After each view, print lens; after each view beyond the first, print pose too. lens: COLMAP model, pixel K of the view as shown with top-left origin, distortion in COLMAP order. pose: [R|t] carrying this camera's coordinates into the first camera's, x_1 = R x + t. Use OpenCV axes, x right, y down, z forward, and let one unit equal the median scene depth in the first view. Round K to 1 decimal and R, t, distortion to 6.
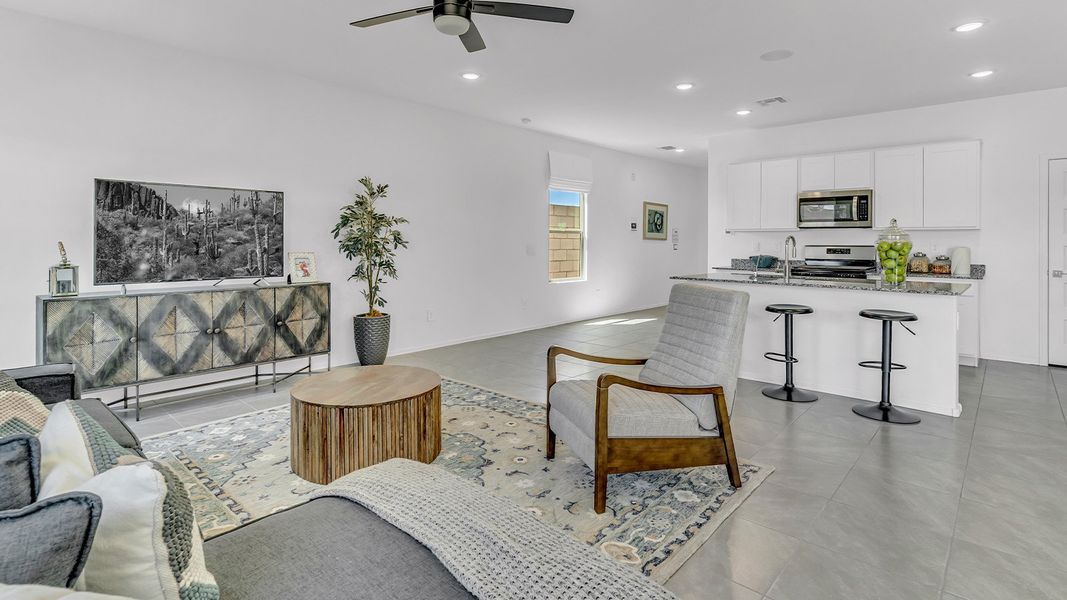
lens RADIAL K [[530.1, 0, 531.5], [0, 530.1, 253.4], [0, 0, 1]] dist [0.001868, 0.000746]
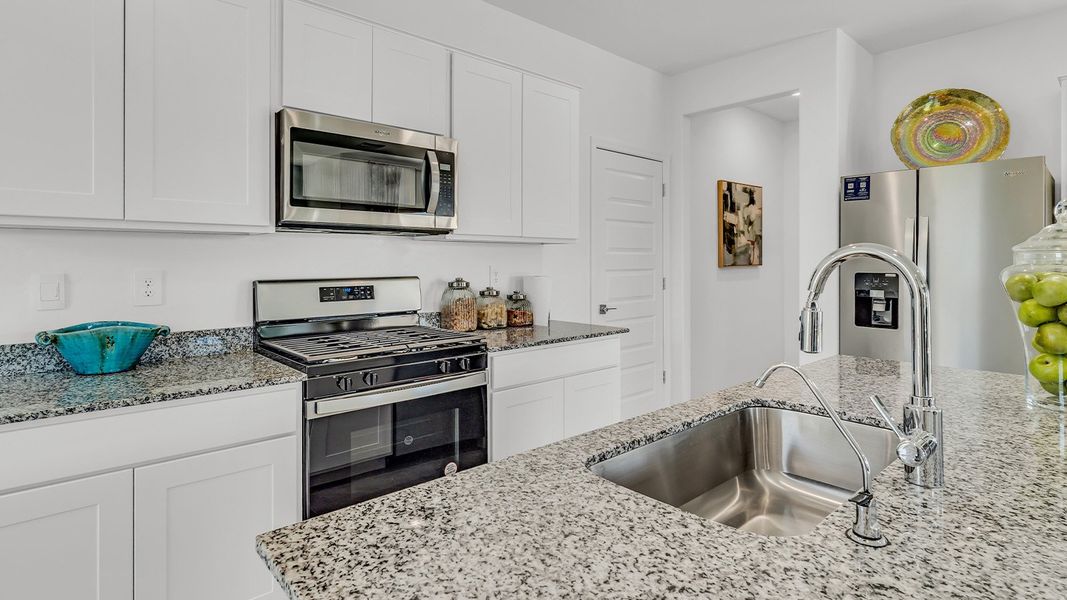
lens RADIAL K [[530.1, 0, 531.5], [0, 530.1, 253.4], [0, 0, 1]] dist [0.001868, 0.000746]
pose [[0.086101, 0.015181, 0.996171, 0.231813], [0.030102, 0.999388, -0.017832, -0.023131], [-0.995832, 0.031522, 0.085591, 0.896553]]
